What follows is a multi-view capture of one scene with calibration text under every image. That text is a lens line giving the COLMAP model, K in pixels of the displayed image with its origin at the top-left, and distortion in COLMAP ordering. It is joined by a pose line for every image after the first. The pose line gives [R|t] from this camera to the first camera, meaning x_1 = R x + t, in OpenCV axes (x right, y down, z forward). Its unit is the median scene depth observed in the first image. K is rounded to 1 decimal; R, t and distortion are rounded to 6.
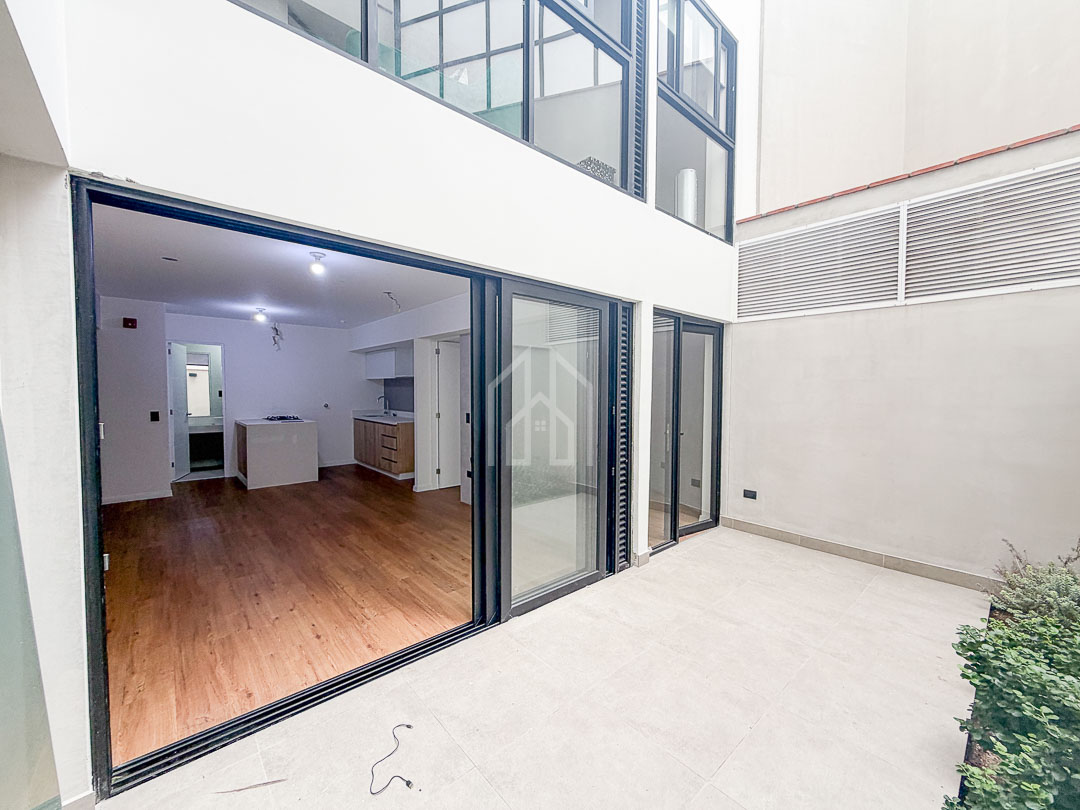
lens RADIAL K [[429.4, 0, 536.1], [0, 429.4, 405.8], [0, 0, 1]] dist [0.000366, -0.000373]
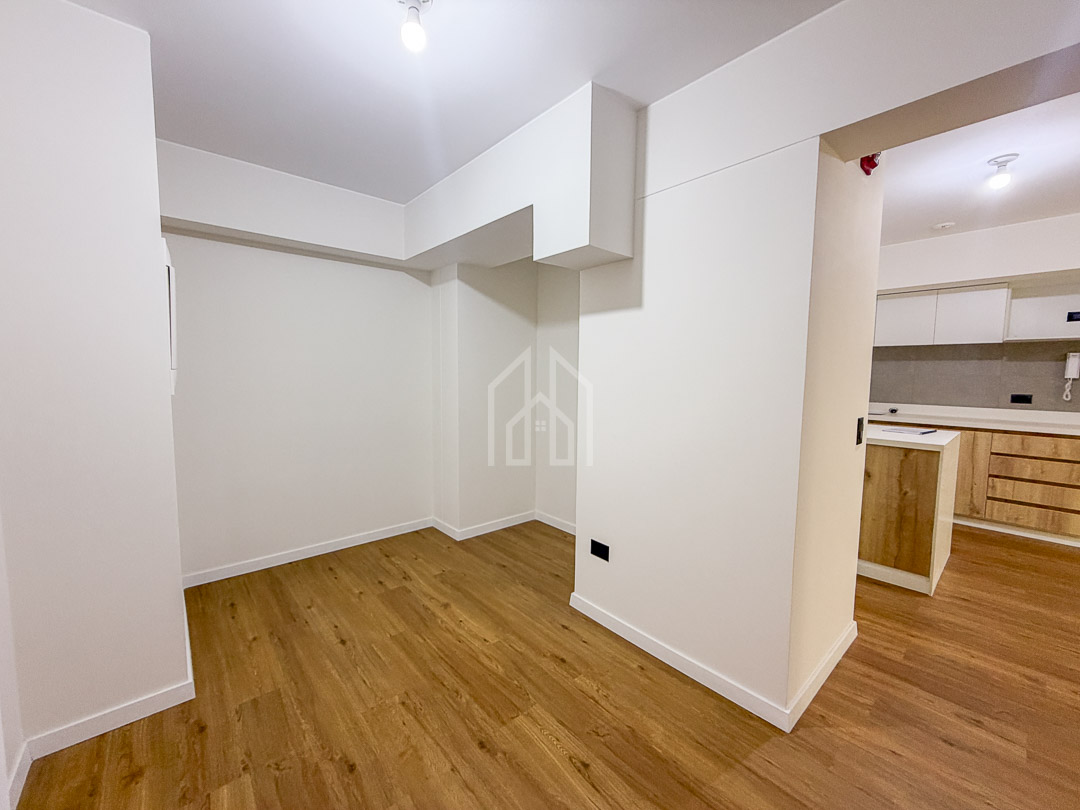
lens RADIAL K [[429.0, 0, 540.0], [0, 429.0, 405.0], [0, 0, 1]] dist [0.000983, 0.000235]
pose [[0.999987, 0.005098, 0.000323, -1.114822], [-0.005107, 0.999202, 0.039608, -0.009198], [-0.000121, -0.039609, 0.999215, 0.613555]]
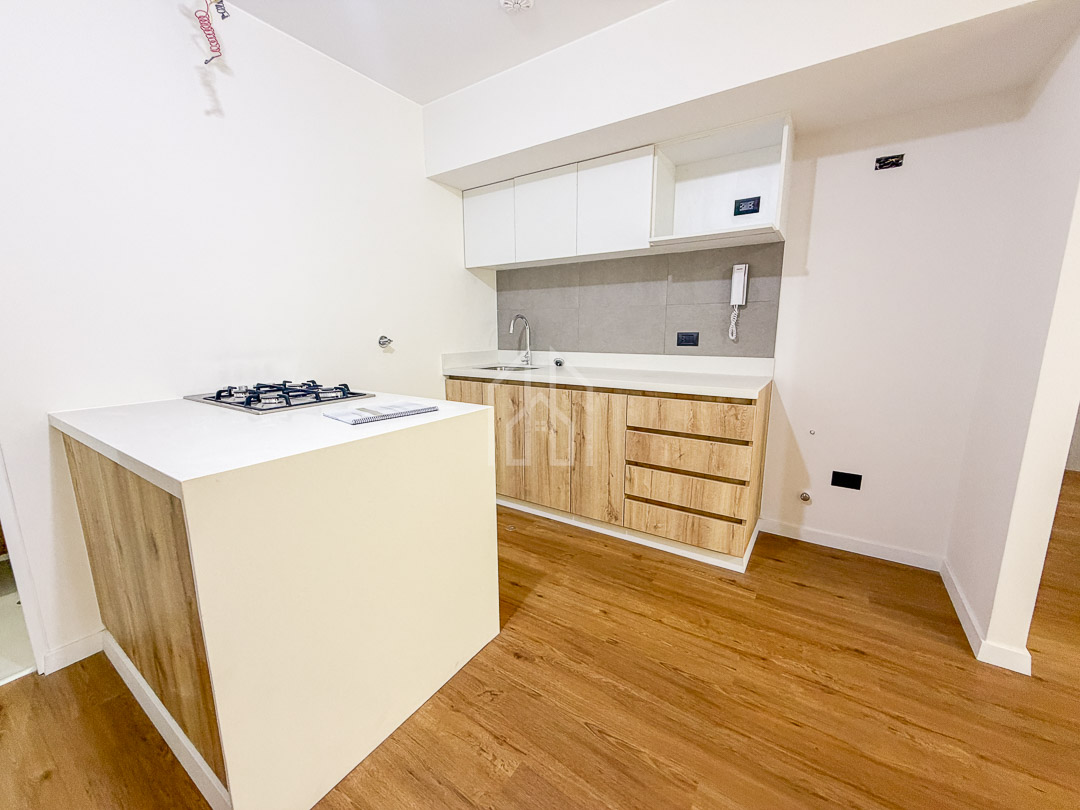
lens RADIAL K [[429.4, 0, 536.1], [0, 429.4, 405.8], [0, 0, 1]] dist [0.000366, -0.000373]
pose [[0.967191, -0.060351, 0.246776, -0.627255], [0.024568, 0.989040, 0.145591, 0.003653], [-0.252858, -0.134752, 0.958073, 0.886568]]
